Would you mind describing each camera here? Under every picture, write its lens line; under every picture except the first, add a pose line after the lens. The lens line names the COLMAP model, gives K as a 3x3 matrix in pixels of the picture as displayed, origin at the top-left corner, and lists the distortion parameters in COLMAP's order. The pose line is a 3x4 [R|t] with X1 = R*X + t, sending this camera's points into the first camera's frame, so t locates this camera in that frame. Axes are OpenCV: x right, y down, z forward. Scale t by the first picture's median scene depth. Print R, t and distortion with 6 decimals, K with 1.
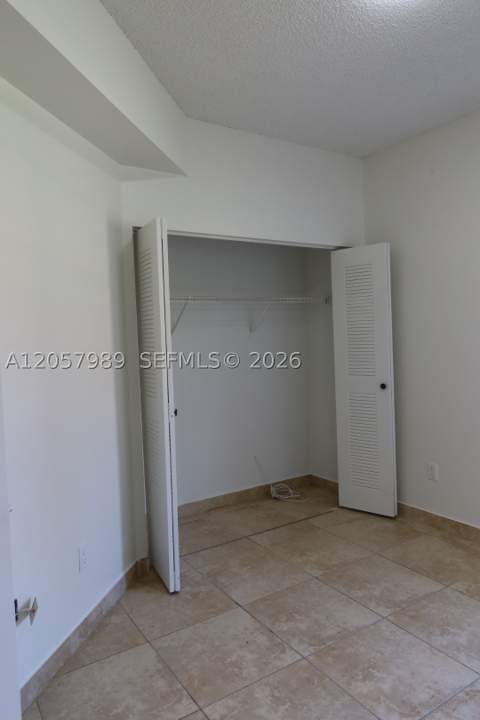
lens RADIAL K [[501.9, 0, 240.0], [0, 501.9, 360.0], [0, 0, 1]] dist [-0.009312, -0.000036]
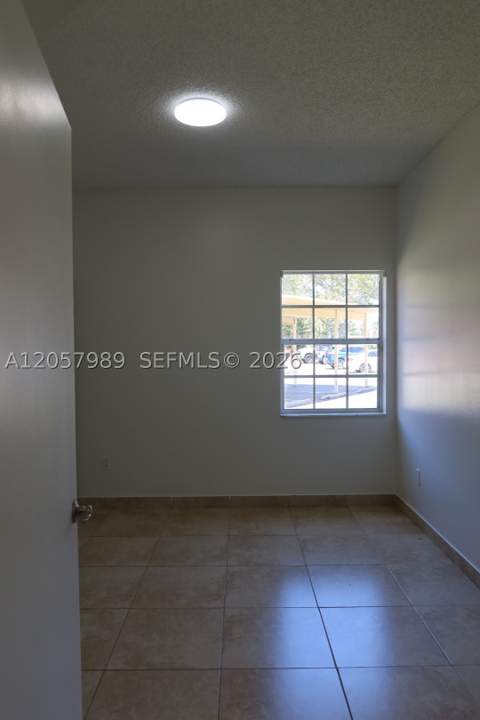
lens RADIAL K [[501.9, 0, 240.0], [0, 501.9, 360.0], [0, 0, 1]] dist [-0.009312, -0.000036]
pose [[0.538771, 0.012022, 0.842366, -0.655215], [0.030690, 0.998954, -0.033886, 0.028998], [-0.841893, 0.044109, 0.537839, 0.066722]]
